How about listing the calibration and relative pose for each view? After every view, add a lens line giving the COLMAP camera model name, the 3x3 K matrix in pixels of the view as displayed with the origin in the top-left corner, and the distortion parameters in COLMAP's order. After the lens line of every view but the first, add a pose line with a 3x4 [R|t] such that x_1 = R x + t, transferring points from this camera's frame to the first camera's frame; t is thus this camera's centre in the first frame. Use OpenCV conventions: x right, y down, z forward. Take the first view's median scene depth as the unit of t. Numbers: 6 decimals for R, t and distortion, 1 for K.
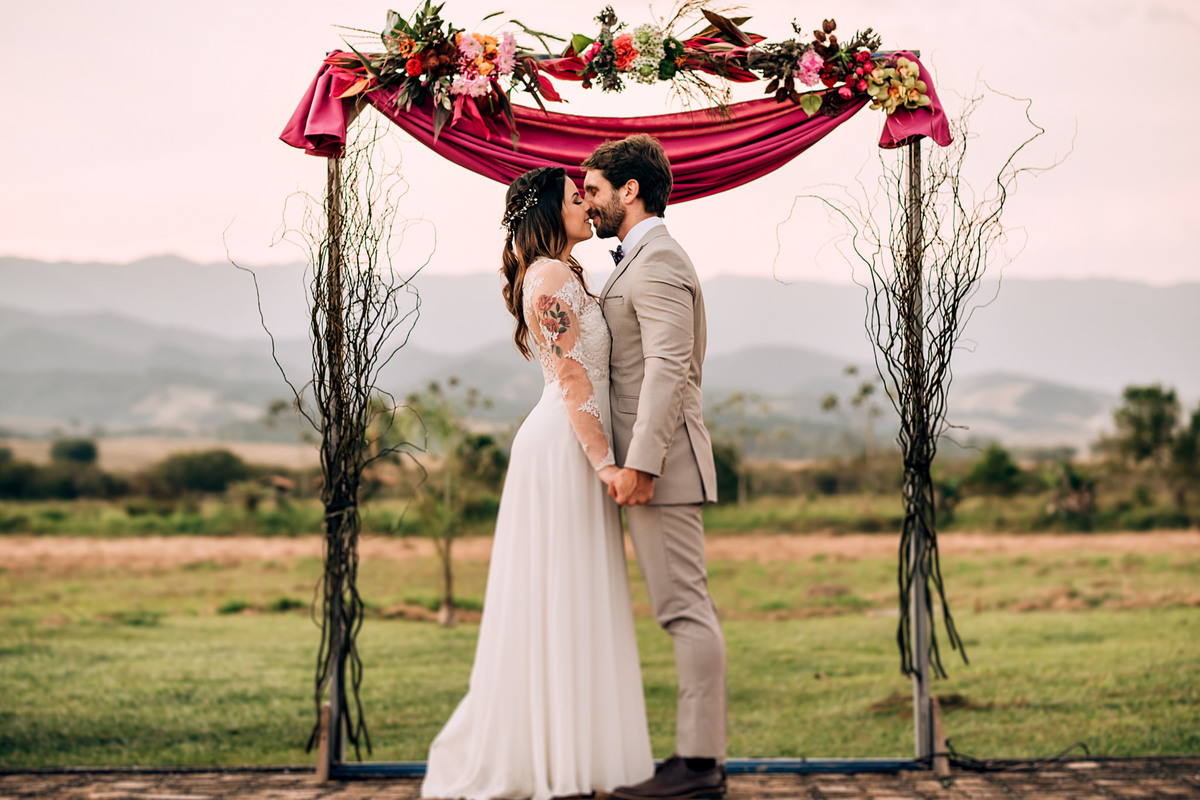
lens RADIAL K [[3380.0, 0, 600.0], [0, 3380.0, 400.0], [0, 0, 1]] dist [0.070870, 0.635457]
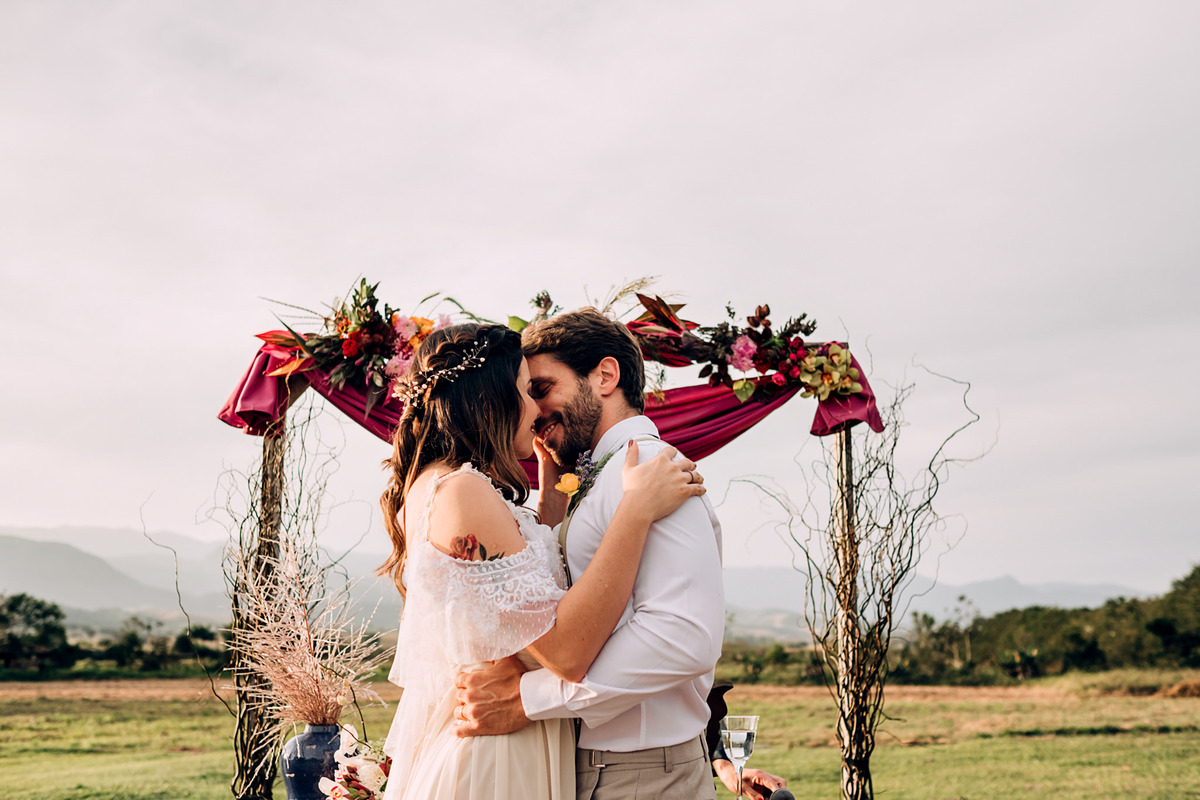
lens RADIAL K [[1356.1, 0, 600.0], [0, 1356.1, 400.0], [0, 0, 1]] dist [0.009835, 0.020474]
pose [[0.999910, 0.012742, -0.004313, 0.021291], [-0.013260, 0.987623, -0.156287, -0.020823], [0.002268, 0.156330, 0.987702, 0.603298]]
